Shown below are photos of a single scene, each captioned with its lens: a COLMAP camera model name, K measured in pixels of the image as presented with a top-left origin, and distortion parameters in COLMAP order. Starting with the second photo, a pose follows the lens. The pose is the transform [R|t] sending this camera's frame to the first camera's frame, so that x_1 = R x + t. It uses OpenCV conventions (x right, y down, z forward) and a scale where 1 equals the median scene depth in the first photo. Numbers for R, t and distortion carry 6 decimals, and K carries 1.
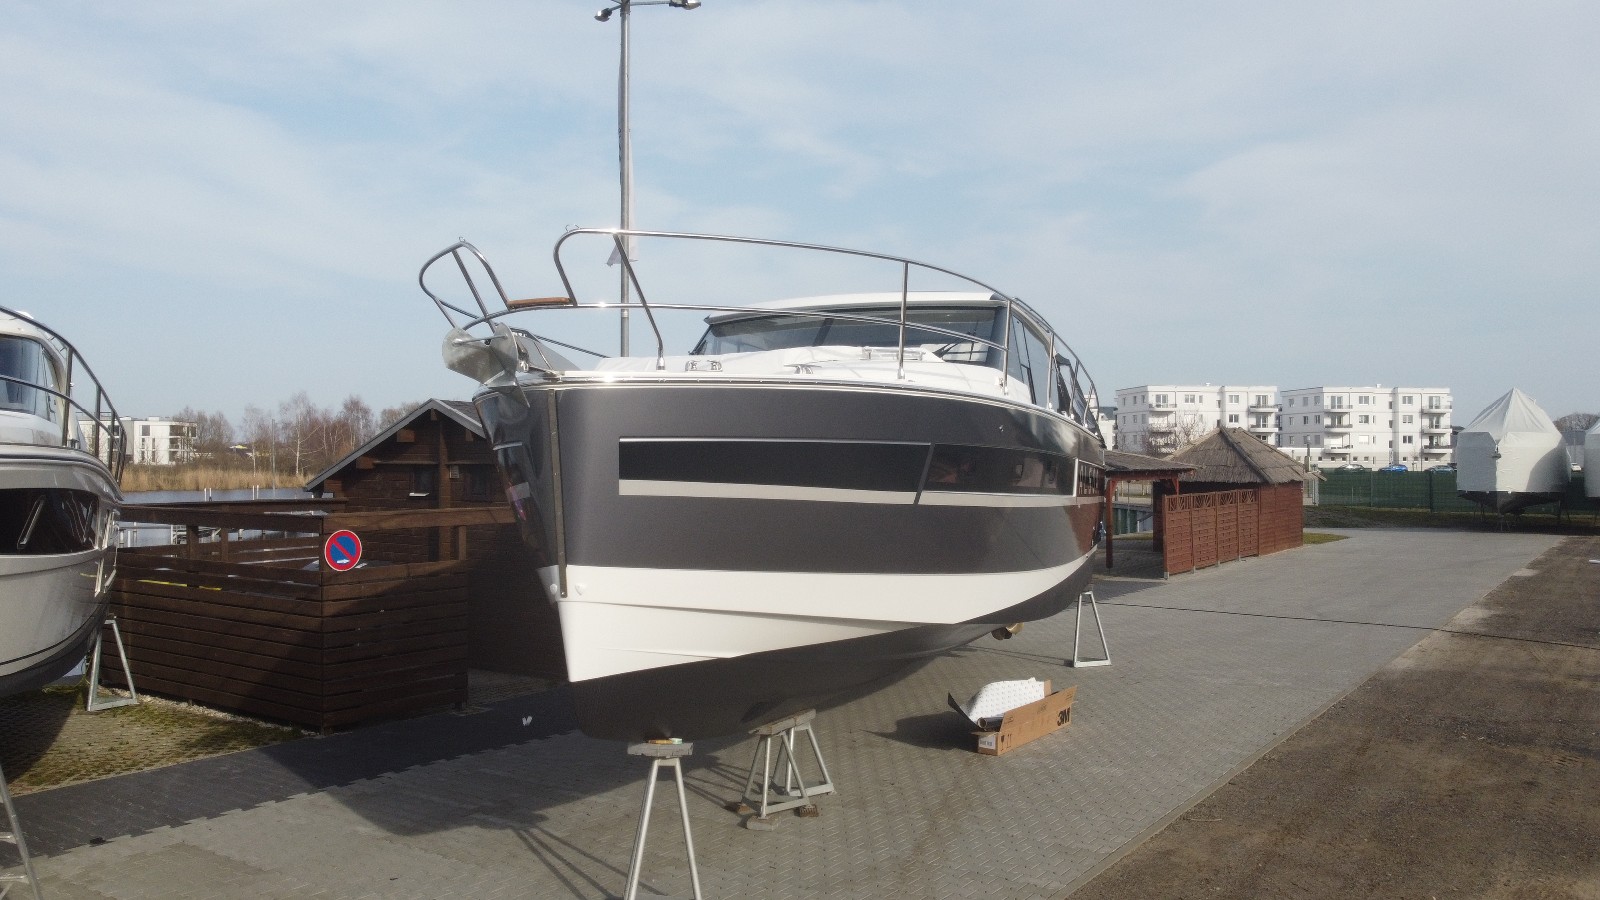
lens RADIAL K [[1217.1, 0, 797.7], [0, 1217.1, 429.8], [0, 0, 1]] dist [-0.001632, 0.000546]
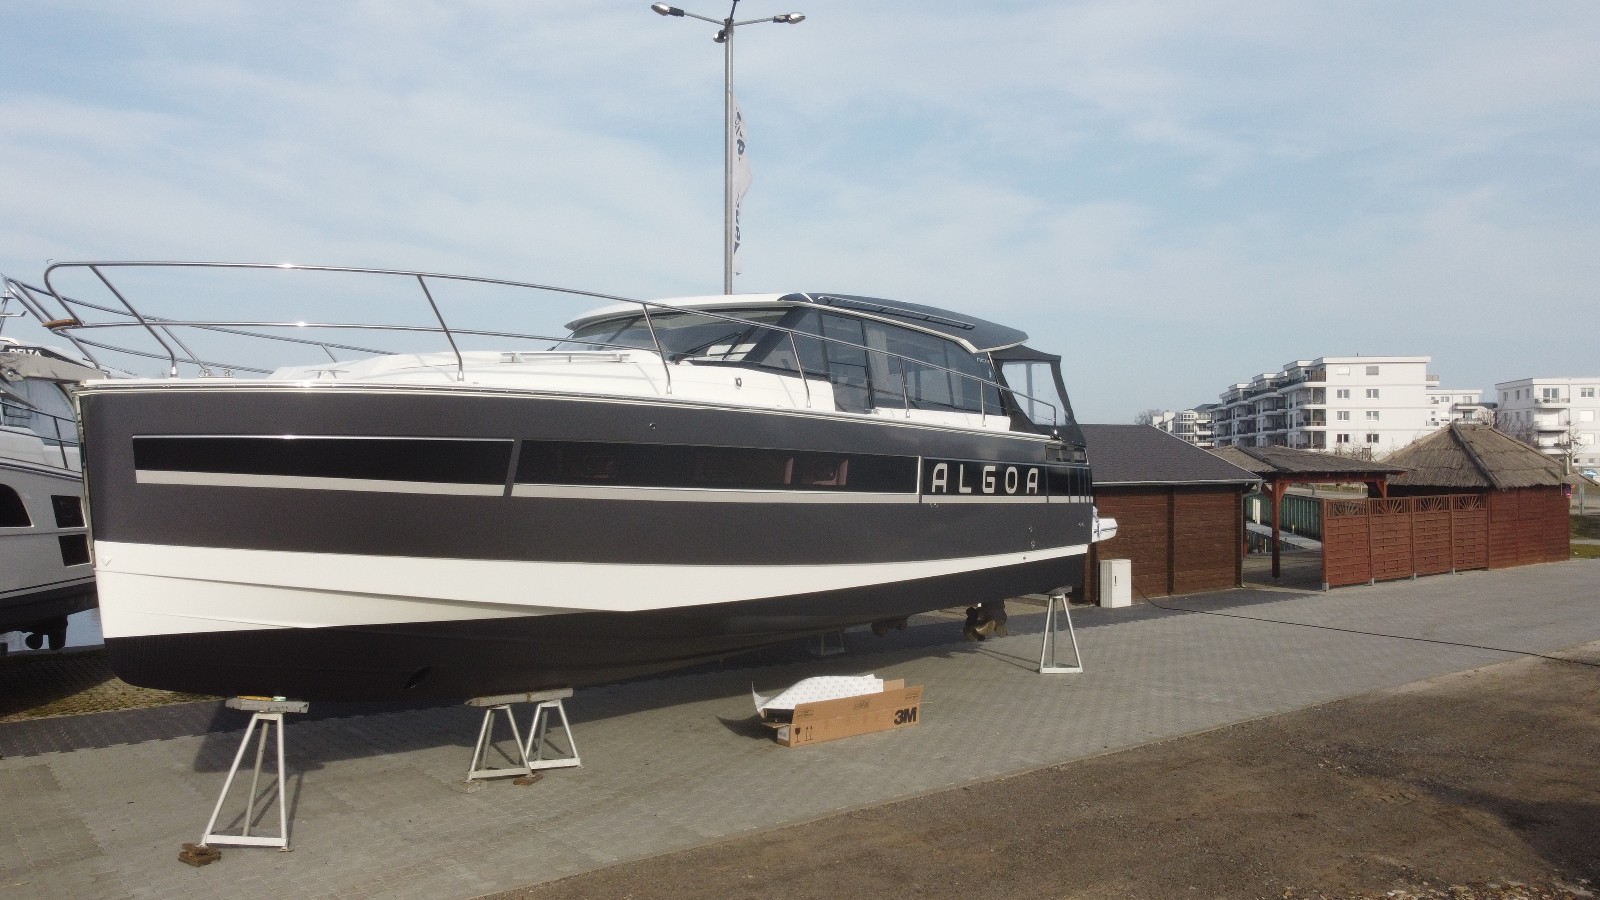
lens RADIAL K [[1217.1, 0, 797.7], [0, 1217.1, 429.8], [0, 0, 1]] dist [-0.001632, 0.000546]
pose [[0.958742, -0.005756, -0.284221, 0.446372], [0.005322, 0.999983, -0.002299, 0.004202], [0.284229, 0.000691, 0.958756, 0.023746]]
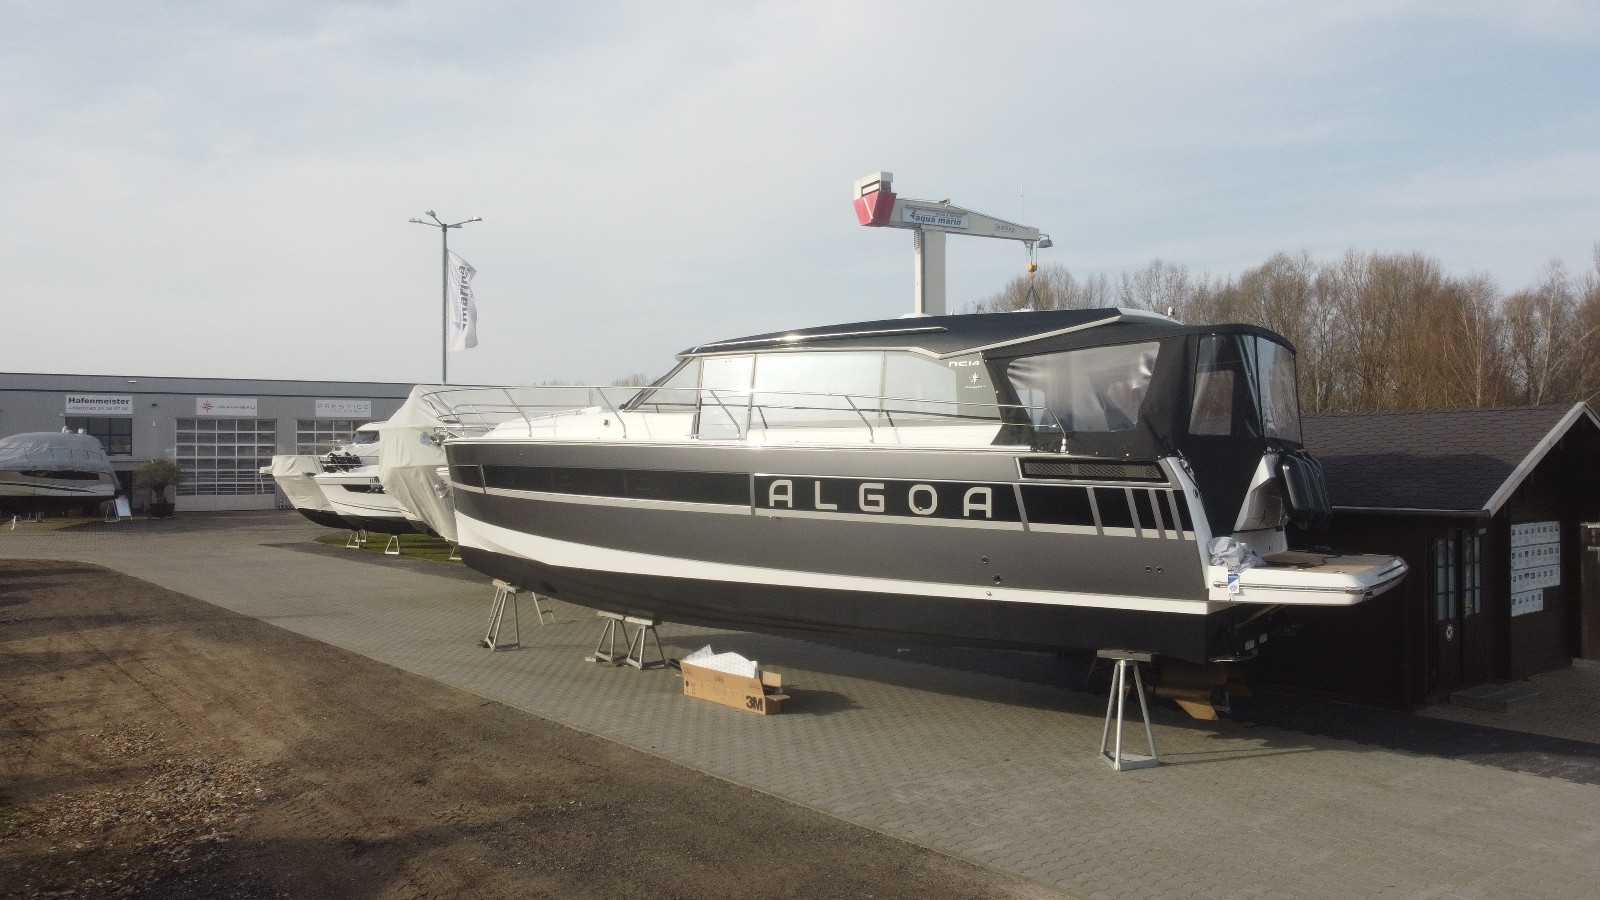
lens RADIAL K [[1212.6, 0, 796.6], [0, 1212.6, 434.2], [0, 0, 1]] dist [0.000026, -0.005507]
pose [[-0.257969, -0.020103, -0.965944, 1.380866], [0.027461, 0.999227, -0.028129, 0.021934], [0.965763, -0.033782, -0.257217, 1.424101]]
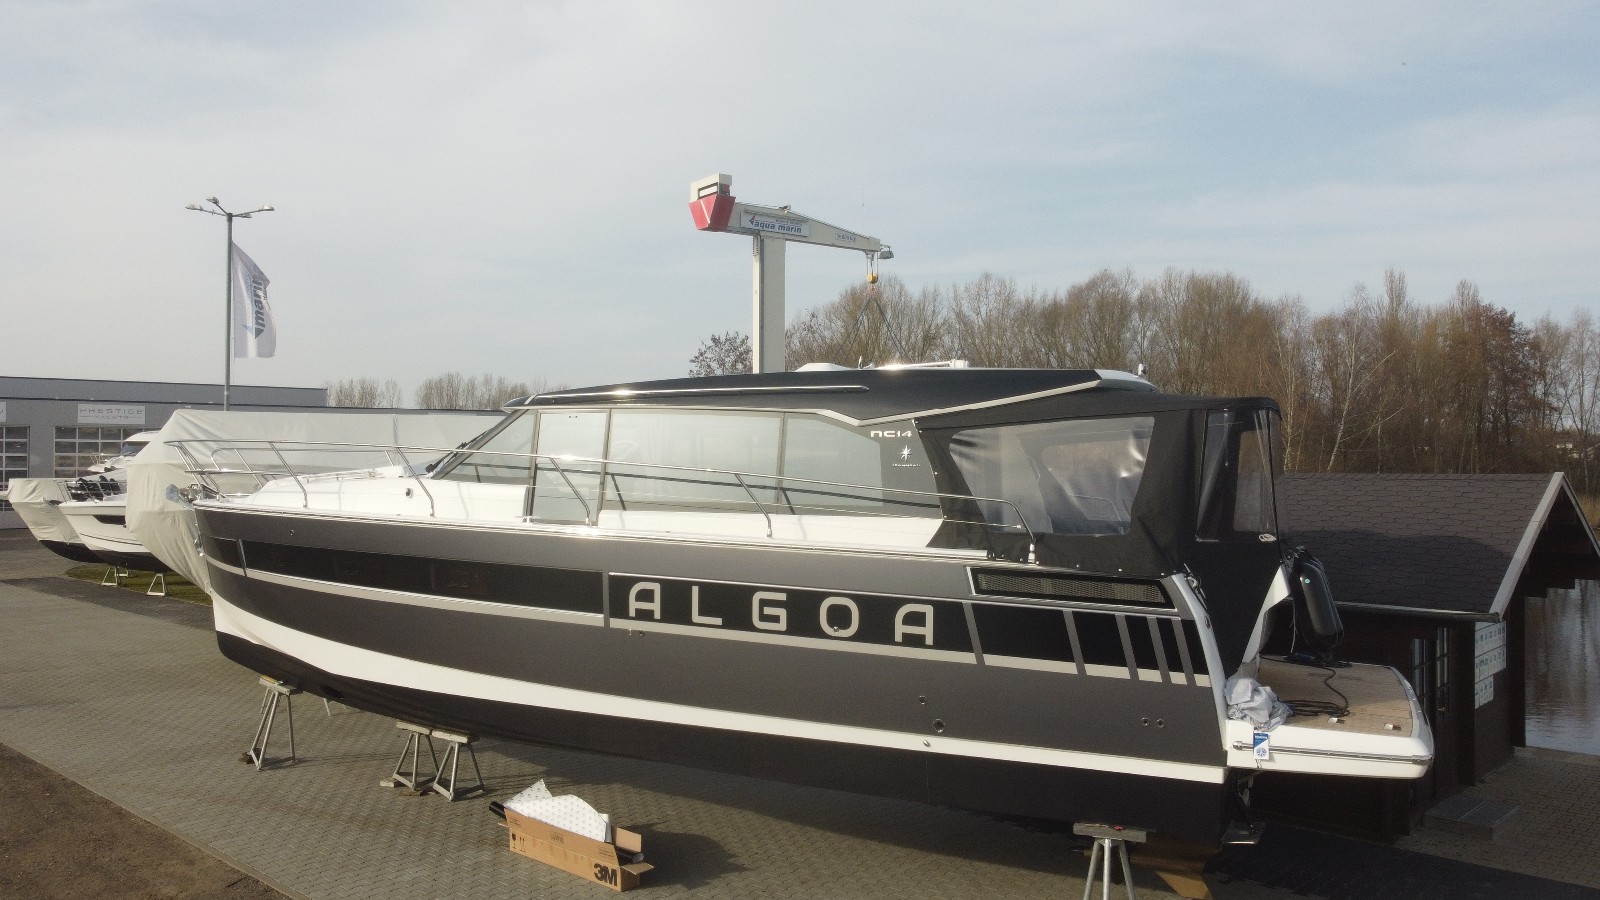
lens RADIAL K [[1213.0, 0, 796.3], [0, 1213.0, 436.2], [0, 0, 1]] dist [0.002213, -0.009674]
pose [[-0.114288, -0.021318, -0.993219, 1.121819], [0.020849, 0.999498, -0.023852, -0.049816], [0.993229, -0.023434, -0.113787, 1.319672]]
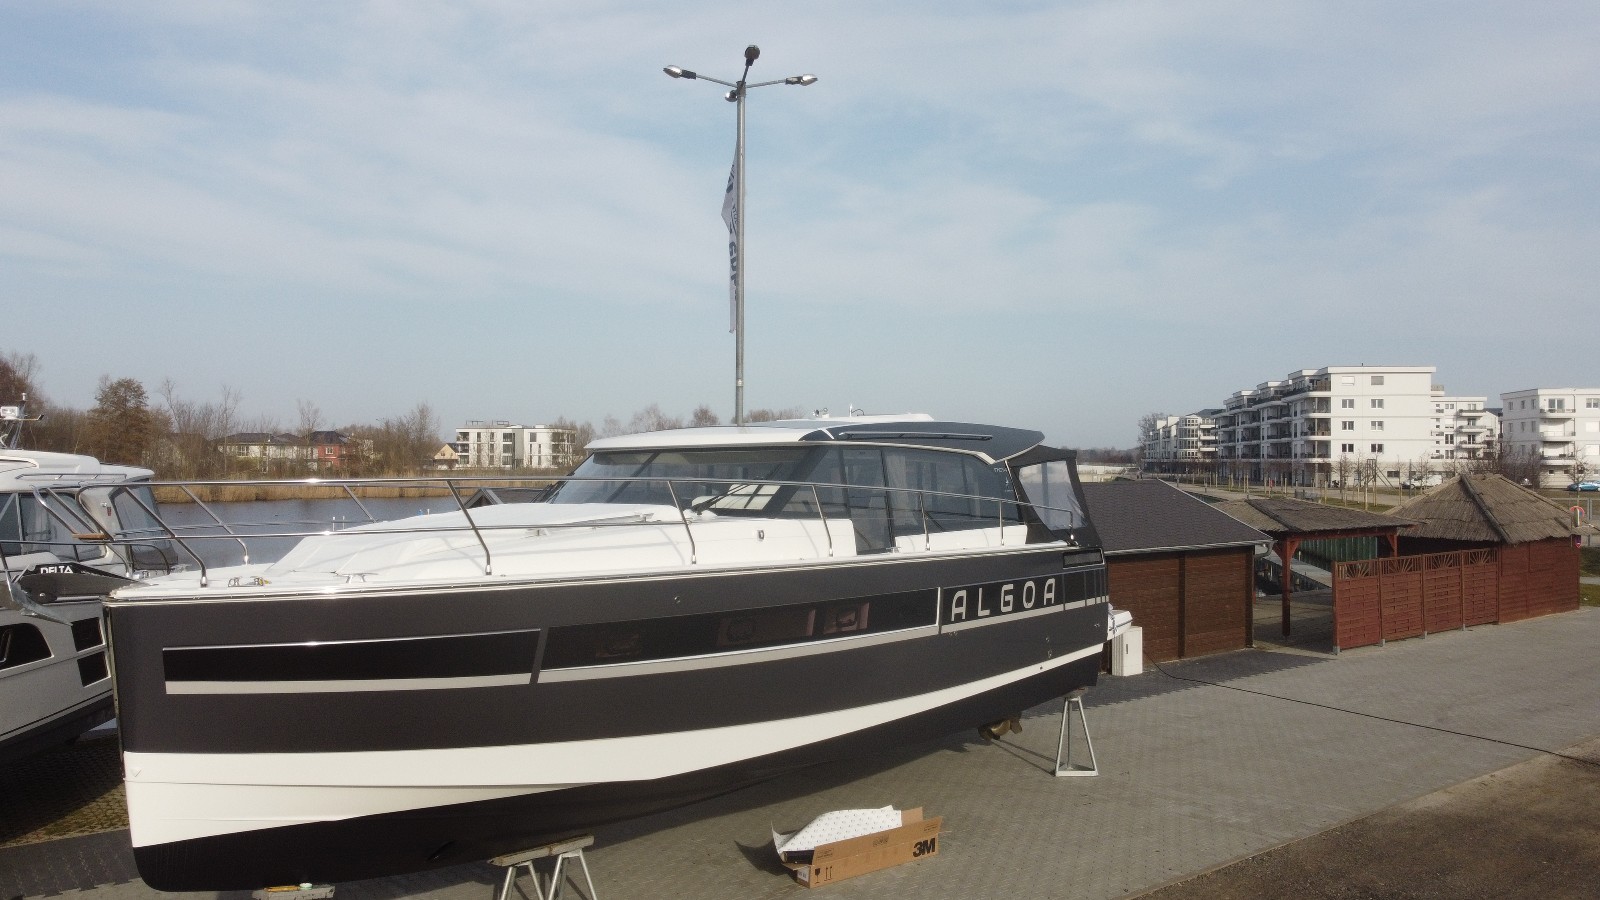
lens RADIAL K [[1217.1, 0, 797.7], [0, 1217.1, 429.8], [0, 0, 1]] dist [-0.001632, 0.000546]
pose [[0.958079, -0.002562, -0.286491, 0.432422], [0.002290, 0.999997, -0.001286, -0.110991], [0.286494, 0.000576, 0.958082, 0.020368]]
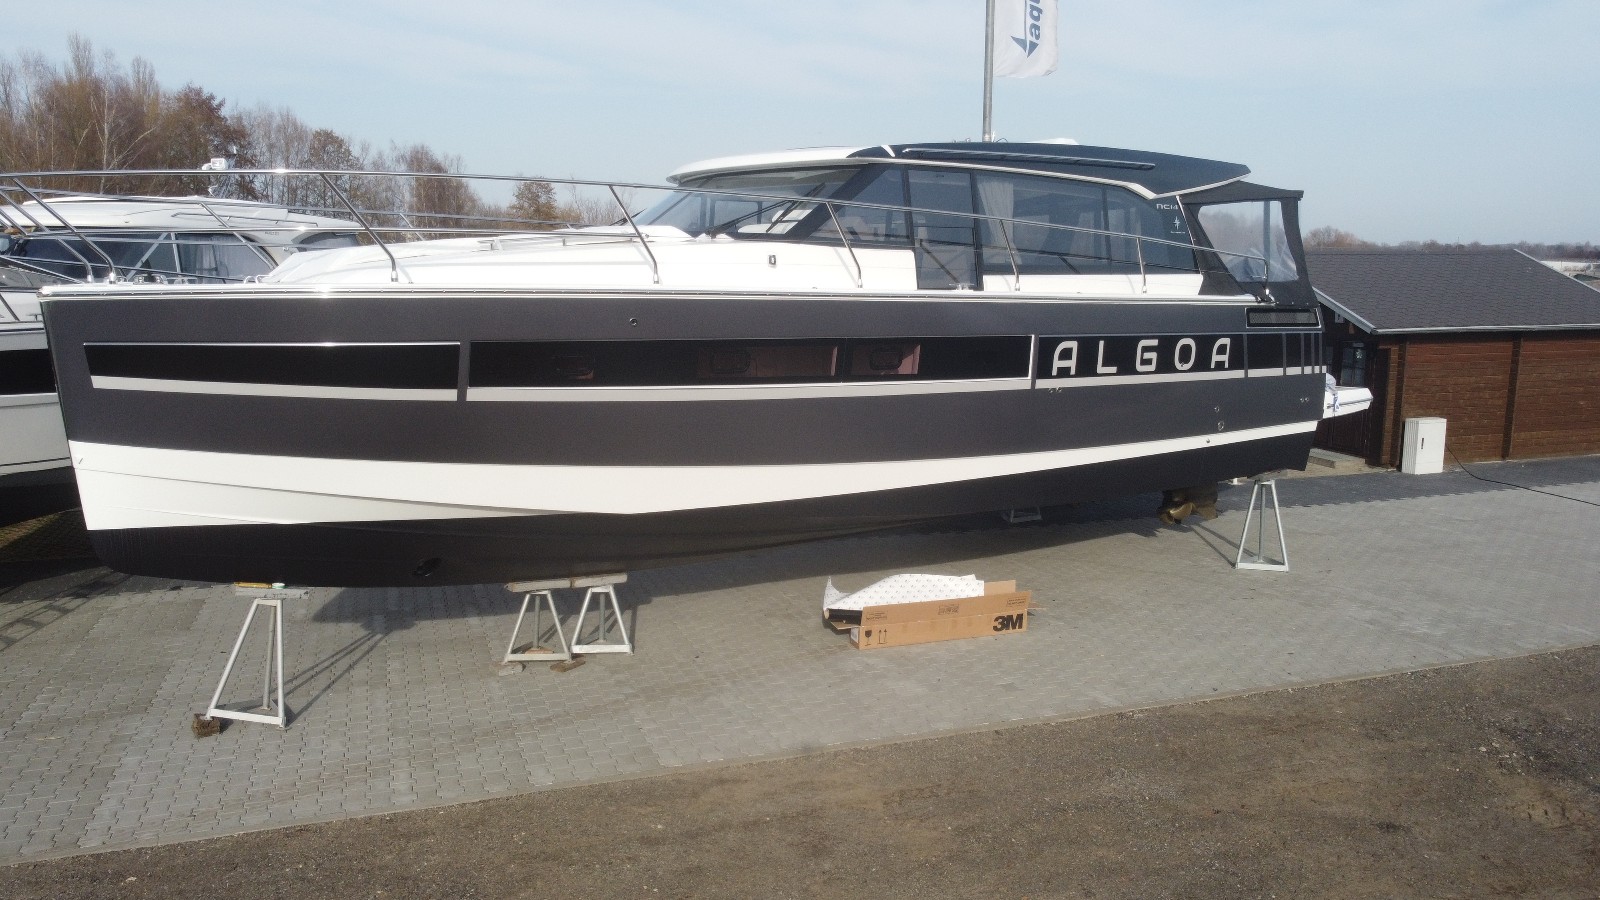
lens RADIAL K [[1213.0, 0, 796.3], [0, 1213.0, 436.2], [0, 0, 1]] dist [0.002213, -0.009674]
pose [[0.819335, 0.088844, -0.566389, 0.623242], [0.009060, 0.985790, 0.167737, -0.053607], [0.573243, -0.142564, 0.806888, 0.225578]]
